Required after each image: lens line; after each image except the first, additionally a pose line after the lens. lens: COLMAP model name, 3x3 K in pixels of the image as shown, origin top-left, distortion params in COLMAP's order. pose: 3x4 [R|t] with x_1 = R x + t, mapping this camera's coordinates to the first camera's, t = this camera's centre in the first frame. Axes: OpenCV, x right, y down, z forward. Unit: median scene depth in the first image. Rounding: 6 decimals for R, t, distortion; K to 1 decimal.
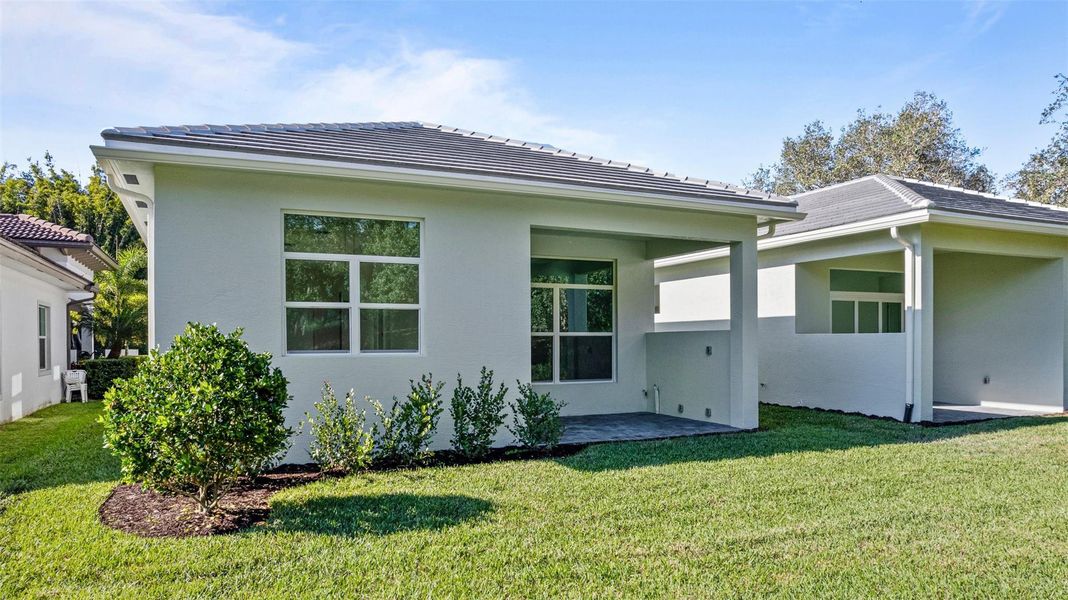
lens RADIAL K [[714.1, 0, 534.4], [0, 714.1, 359.7], [0, 0, 1]] dist [-0.002565, 0.001222]
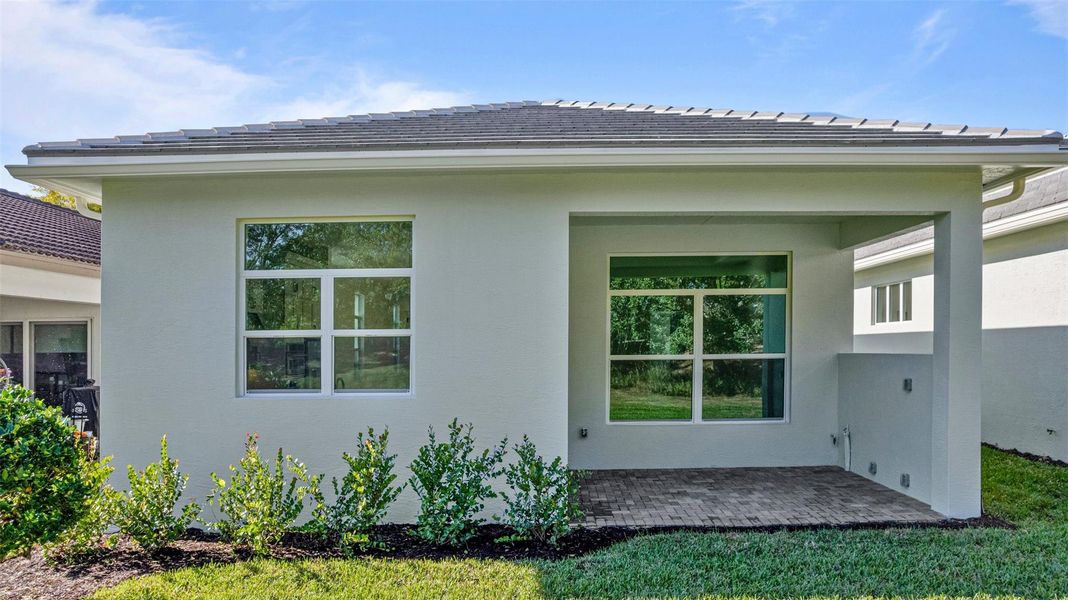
lens RADIAL K [[714.1, 0, 534.4], [0, 714.1, 359.7], [0, 0, 1]] dist [-0.002565, 0.001222]
pose [[0.907207, 0.000343, -0.420685, 0.275600], [-0.002676, 0.999984, -0.004955, -0.041184], [0.420677, 0.005621, 0.907193, 0.361163]]
